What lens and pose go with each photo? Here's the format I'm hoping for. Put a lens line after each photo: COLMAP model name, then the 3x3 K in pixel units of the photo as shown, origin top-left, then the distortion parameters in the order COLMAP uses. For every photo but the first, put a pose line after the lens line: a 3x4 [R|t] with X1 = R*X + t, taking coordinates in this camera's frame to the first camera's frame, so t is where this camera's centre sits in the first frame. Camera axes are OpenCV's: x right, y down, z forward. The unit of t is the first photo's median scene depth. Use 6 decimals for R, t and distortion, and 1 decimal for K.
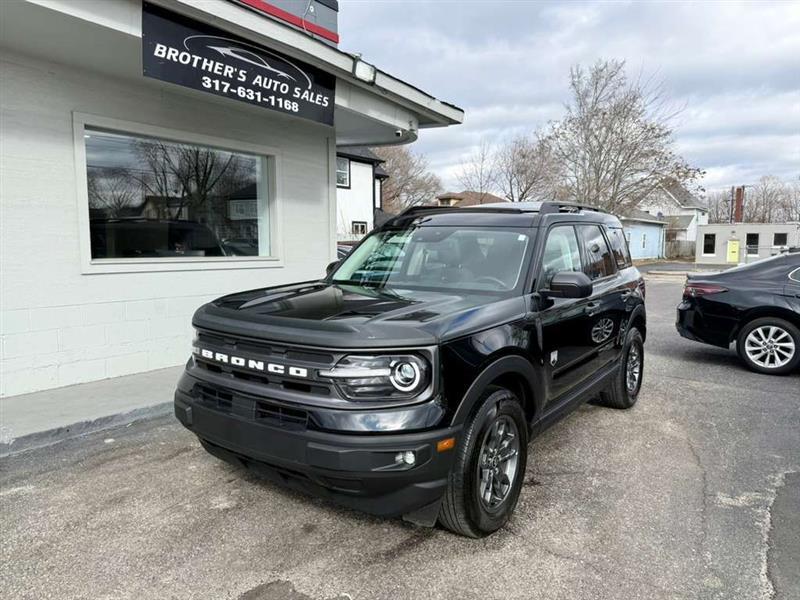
lens RADIAL K [[566.3, 0, 400.0], [0, 566.3, 302.8], [0, 0, 1]] dist [0.009784, -0.019431]
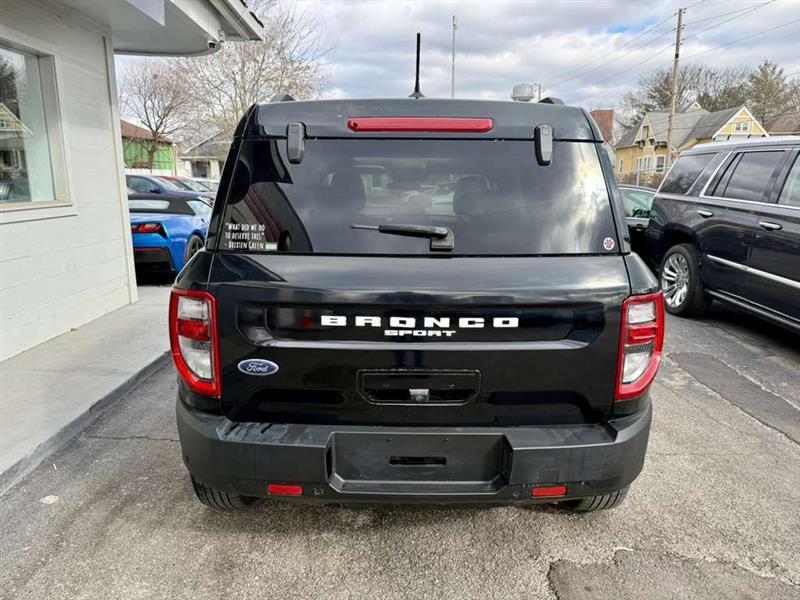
lens RADIAL K [[566.3, 0, 408.2], [0, 566.3, 303.8], [0, 0, 1]] dist [0.009784, -0.019431]
pose [[0.807311, -0.130787, 0.575451, -0.425149], [0.062042, 0.988538, 0.137632, -0.033228], [-0.586856, -0.075409, 0.806172, 0.206498]]
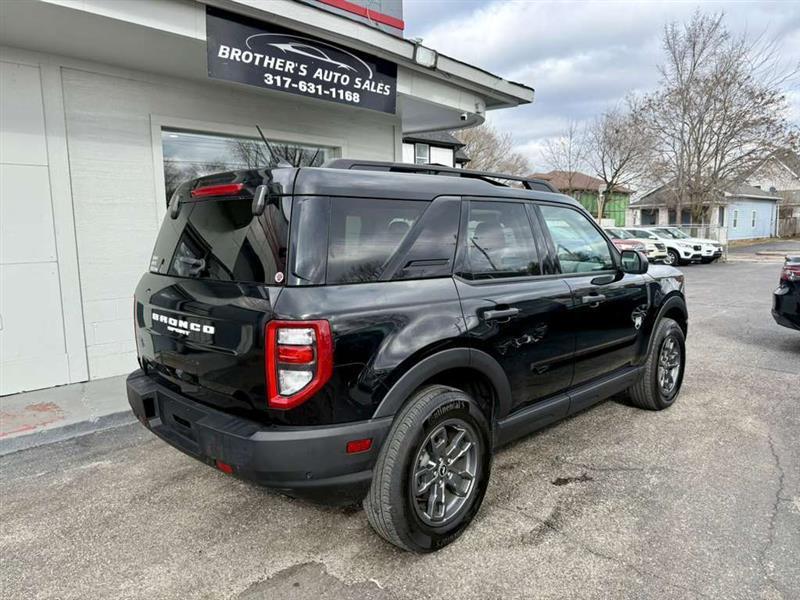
lens RADIAL K [[566.3, 0, 396.3], [0, 566.3, 301.3], [0, 0, 1]] dist [0.009784, -0.019431]
pose [[0.987465, -0.004969, -0.157761, 0.049945], [0.008562, 0.999719, 0.022104, -0.004150], [0.157607, -0.023178, 0.987230, 0.005078]]
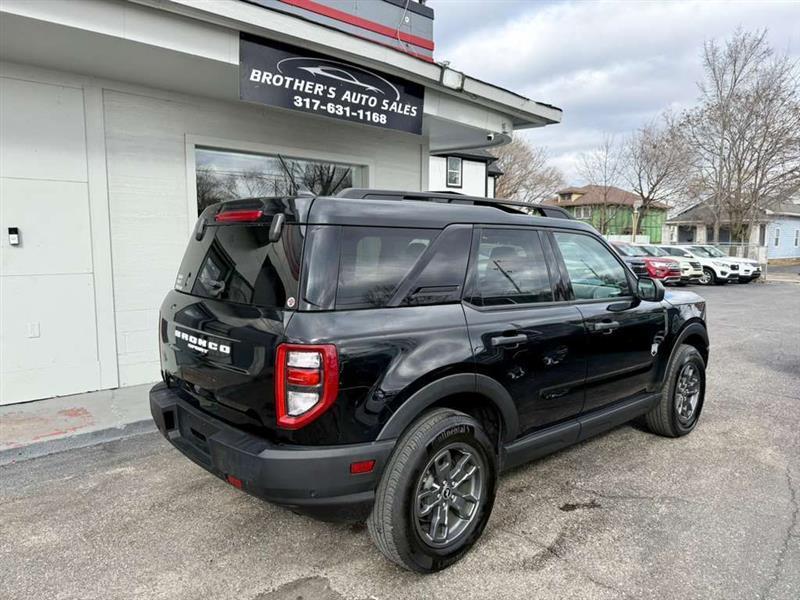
lens RADIAL K [[566.3, 0, 398.1], [0, 566.3, 301.8], [0, 0, 1]] dist [0.009784, -0.019431]
pose [[0.978035, 0.017737, -0.207684, 0.072275], [-0.017184, 0.999842, 0.004463, -0.018048], [0.207731, -0.000796, 0.978186, -0.008732]]
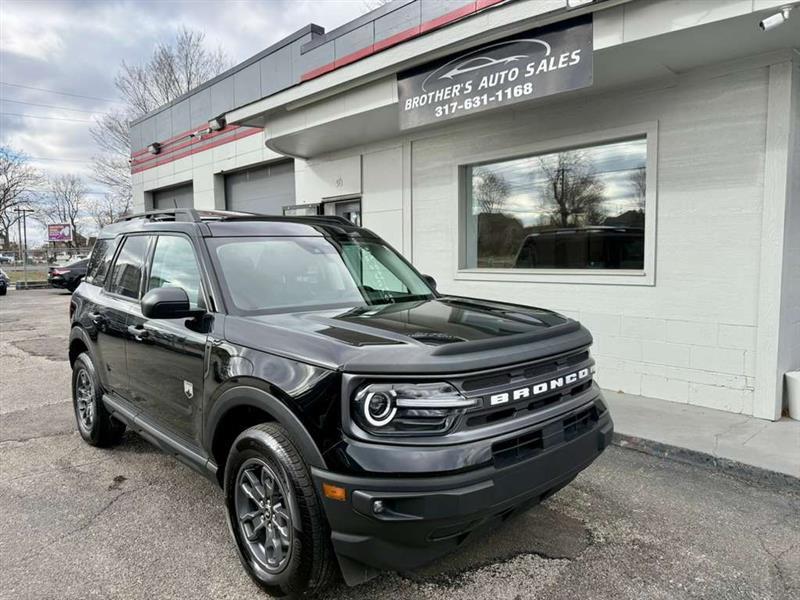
lens RADIAL K [[566.3, 0, 399.0], [0, 566.3, 302.8], [0, 0, 1]] dist [0.009784, -0.019431]
pose [[-0.188993, 0.076118, -0.979024, 0.779339], [-0.090439, 0.991405, 0.094539, -0.113759], [0.977805, 0.106409, -0.180485, 1.149323]]
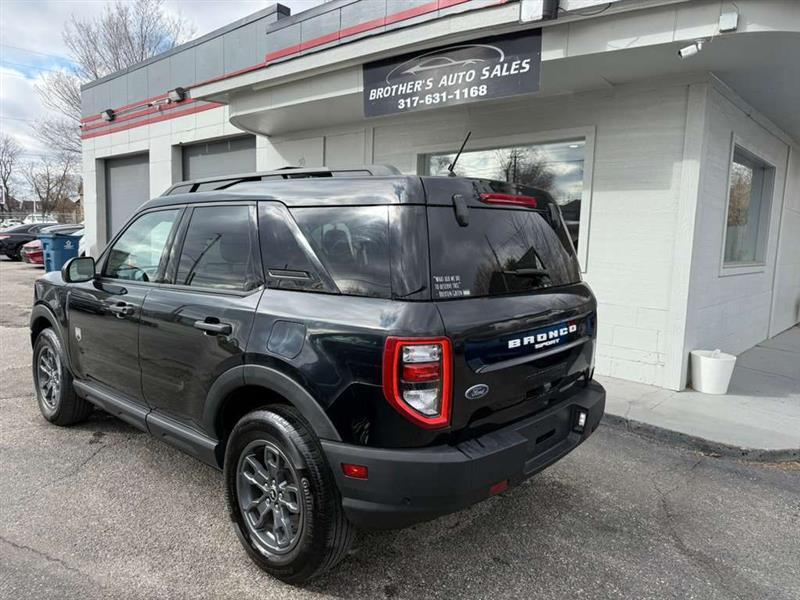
lens RADIAL K [[566.3, 0, 405.0], [0, 566.3, 299.6], [0, 0, 1]] dist [0.009784, -0.019431]
pose [[-0.096511, 0.102083, -0.990083, 0.873240], [-0.131204, 0.984742, 0.114322, -0.118403], [0.986646, 0.140937, -0.081644, 1.148917]]
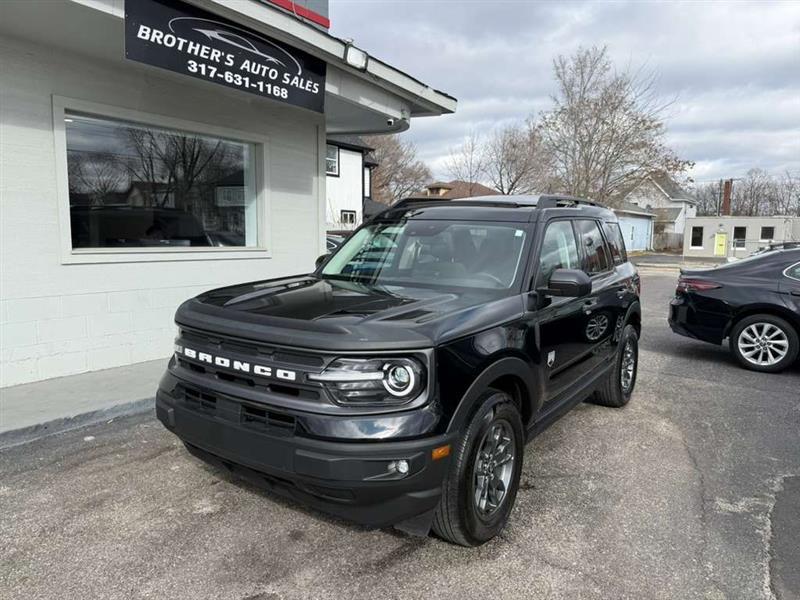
lens RADIAL K [[566.3, 0, 395.2], [0, 566.3, 301.2], [0, 0, 1]] dist [0.009784, -0.019431]
pose [[0.999864, 0.009857, 0.013208, -0.005394], [-0.010075, 0.999812, 0.016547, -0.009184], [-0.013042, -0.016678, 0.999776, 0.025591]]
